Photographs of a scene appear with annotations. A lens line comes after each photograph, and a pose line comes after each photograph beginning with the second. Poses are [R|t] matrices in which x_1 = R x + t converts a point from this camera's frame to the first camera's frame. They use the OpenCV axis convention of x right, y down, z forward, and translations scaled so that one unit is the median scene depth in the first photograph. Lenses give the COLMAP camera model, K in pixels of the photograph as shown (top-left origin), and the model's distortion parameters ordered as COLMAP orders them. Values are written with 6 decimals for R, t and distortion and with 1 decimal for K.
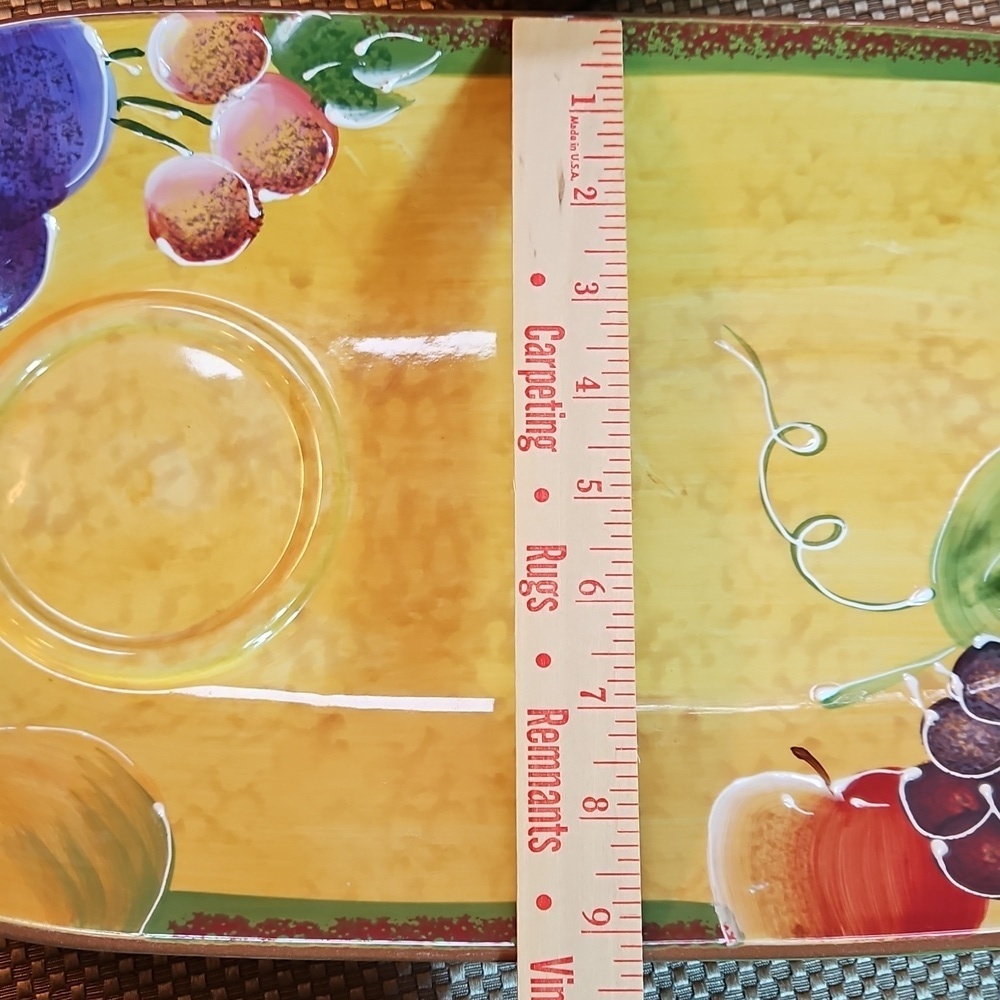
lens RADIAL K [[1620.7, 0, 458.5], [0, 1620.7, 464.1], [0, 0, 1]] dist [0.065902, 0.000000]
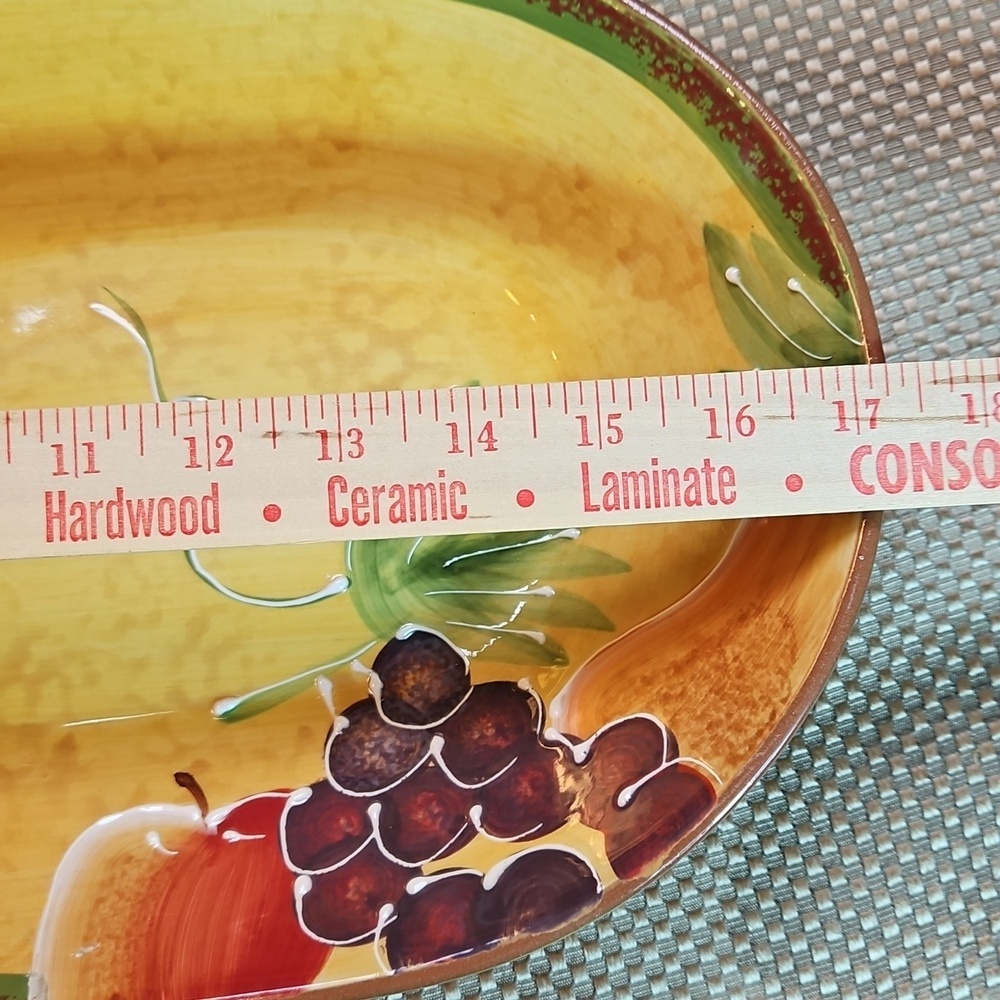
lens RADIAL K [[1620.7, 0, 498.1], [0, 1620.7, 493.6], [0, 0, 1]] dist [0.065902, 0.000000]
pose [[0.997192, -0.071054, -0.023662, 0.405747], [0.073151, 0.991840, 0.104416, -0.054656], [0.016050, -0.105854, 0.994252, 0.142177]]
